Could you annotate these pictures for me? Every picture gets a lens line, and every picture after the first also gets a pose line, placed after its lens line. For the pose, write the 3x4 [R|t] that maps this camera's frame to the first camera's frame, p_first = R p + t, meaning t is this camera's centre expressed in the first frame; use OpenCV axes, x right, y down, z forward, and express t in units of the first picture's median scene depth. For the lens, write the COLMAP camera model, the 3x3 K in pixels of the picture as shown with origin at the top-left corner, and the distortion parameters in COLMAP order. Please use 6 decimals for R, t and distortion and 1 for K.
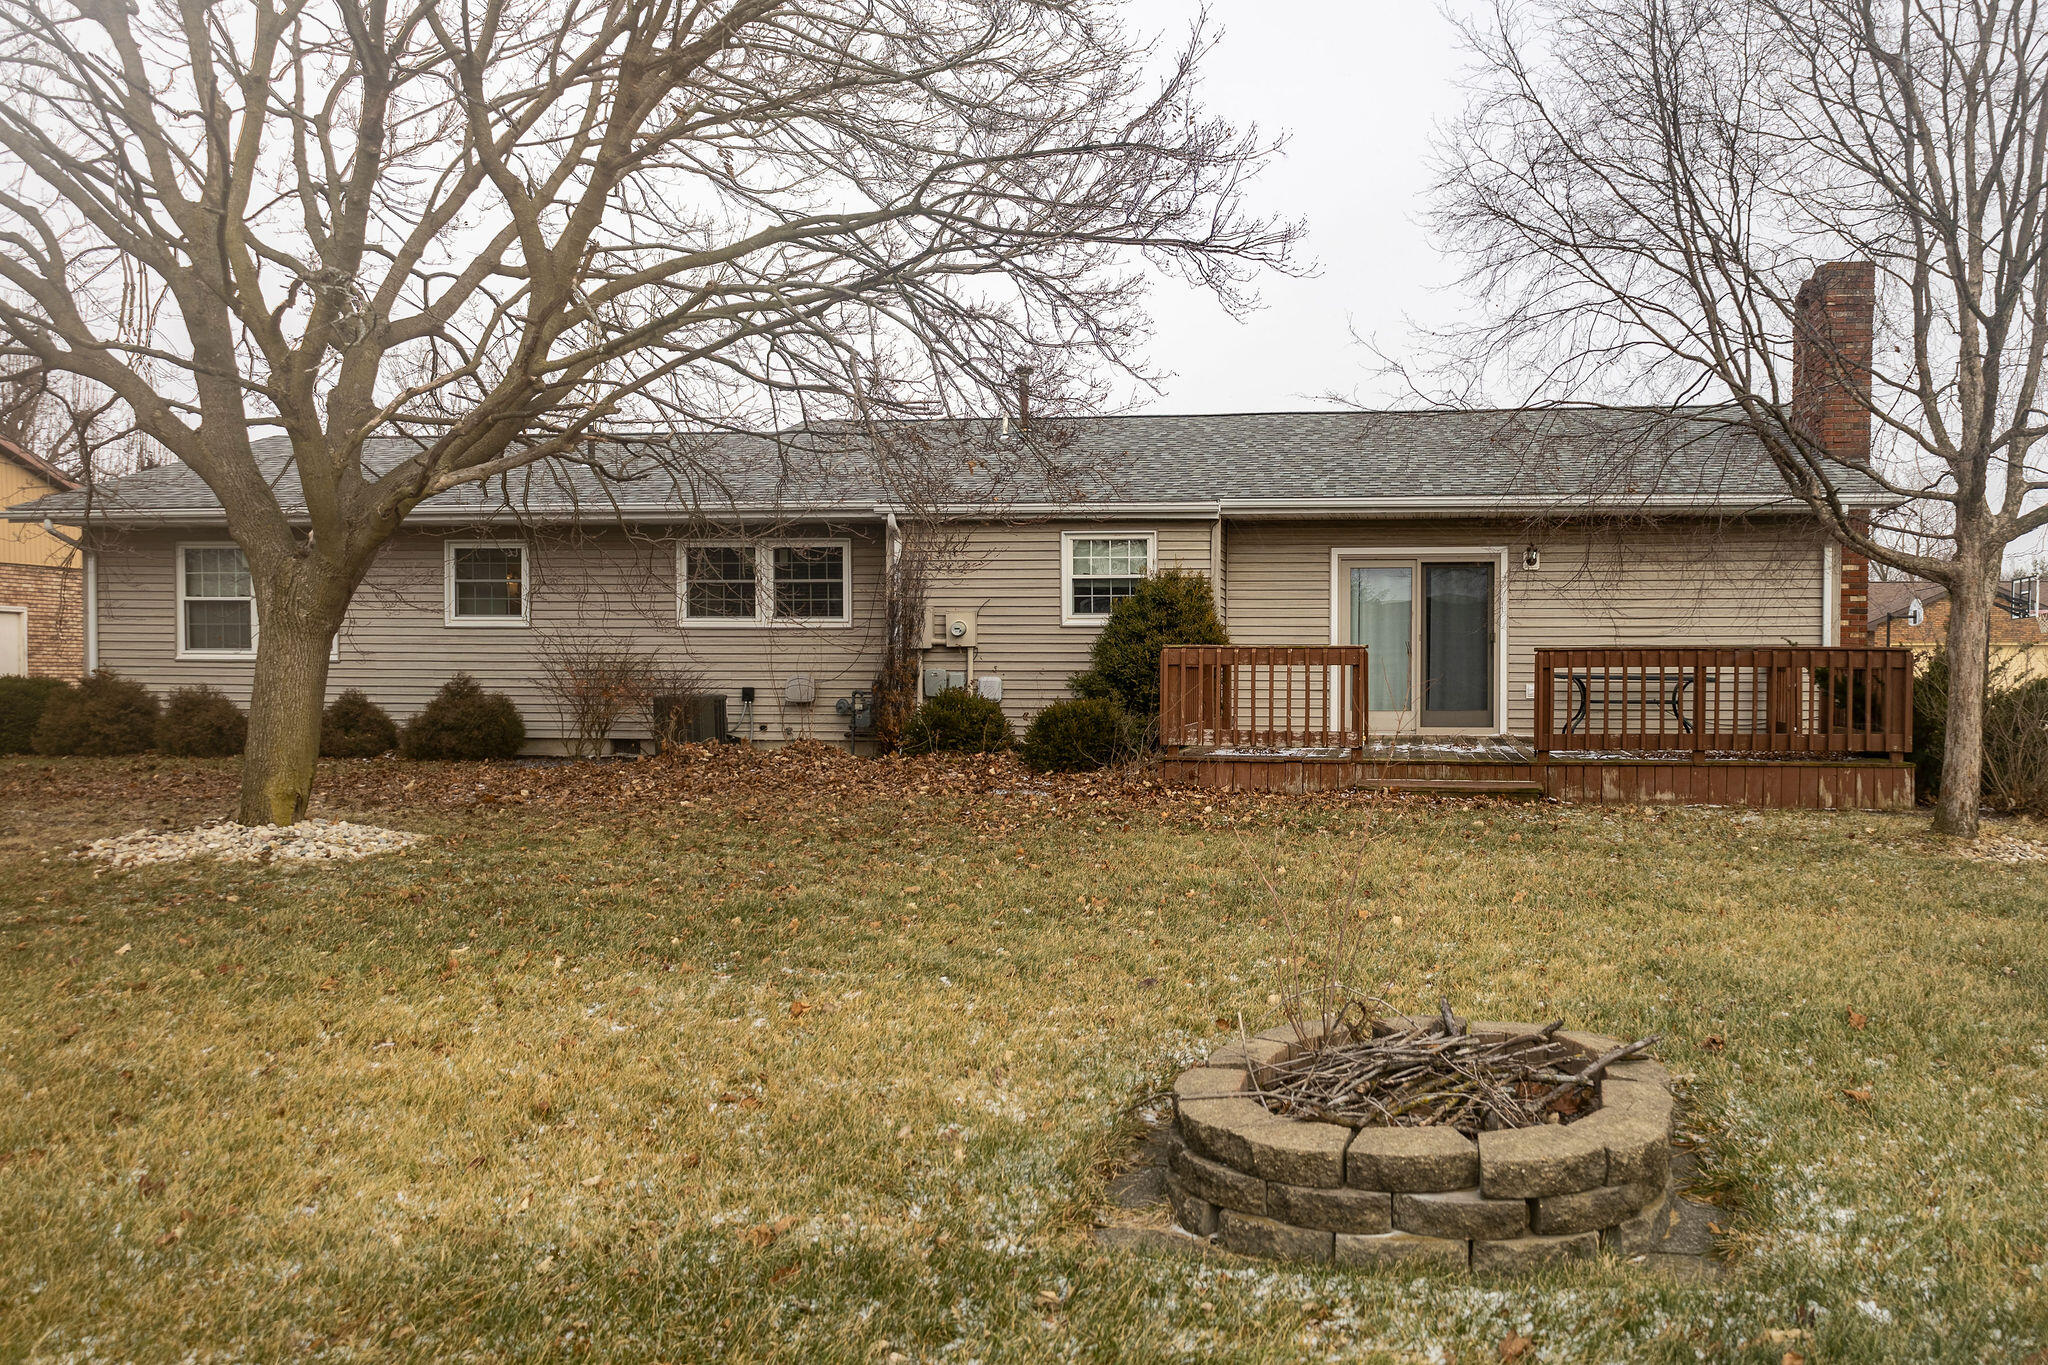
lens RADIAL K [[1413.8, 0, 1149.7], [0, 1413.8, 712.0], [0, 0, 1]] dist [-0.009744, 0.014715]
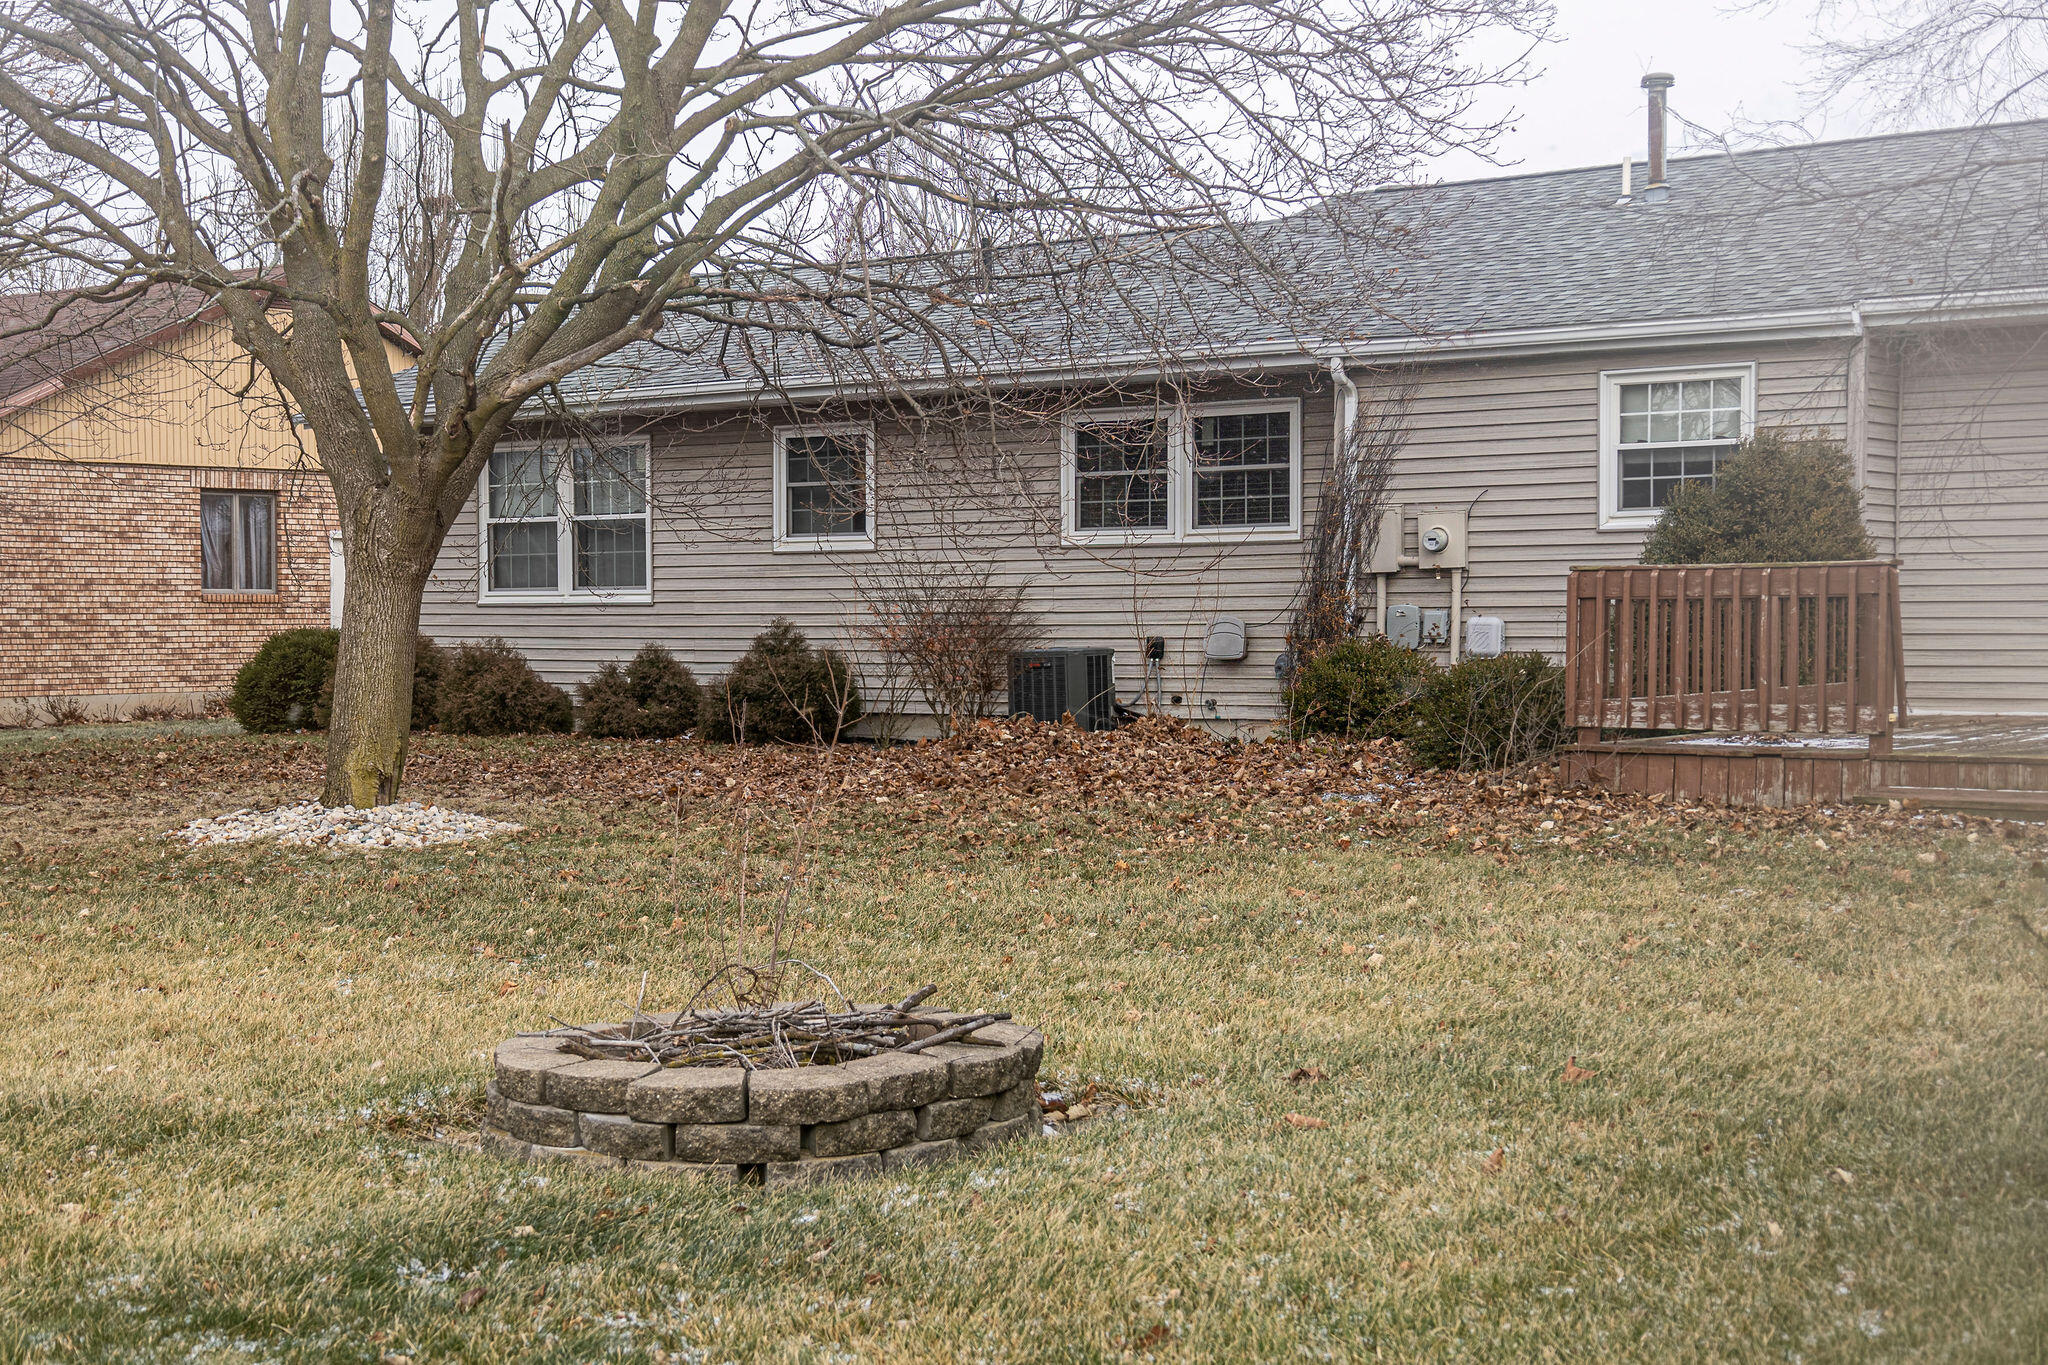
lens RADIAL K [[2775.4, 0, 1027.2], [0, 2775.4, 694.7], [0, 0, 1]] dist [0.000242, 0.000000]
pose [[0.870706, 0.003694, -0.491791, 0.300289], [-0.001352, 0.999986, 0.005118, 0.002476], [0.491803, -0.003791, 0.870698, -0.132786]]
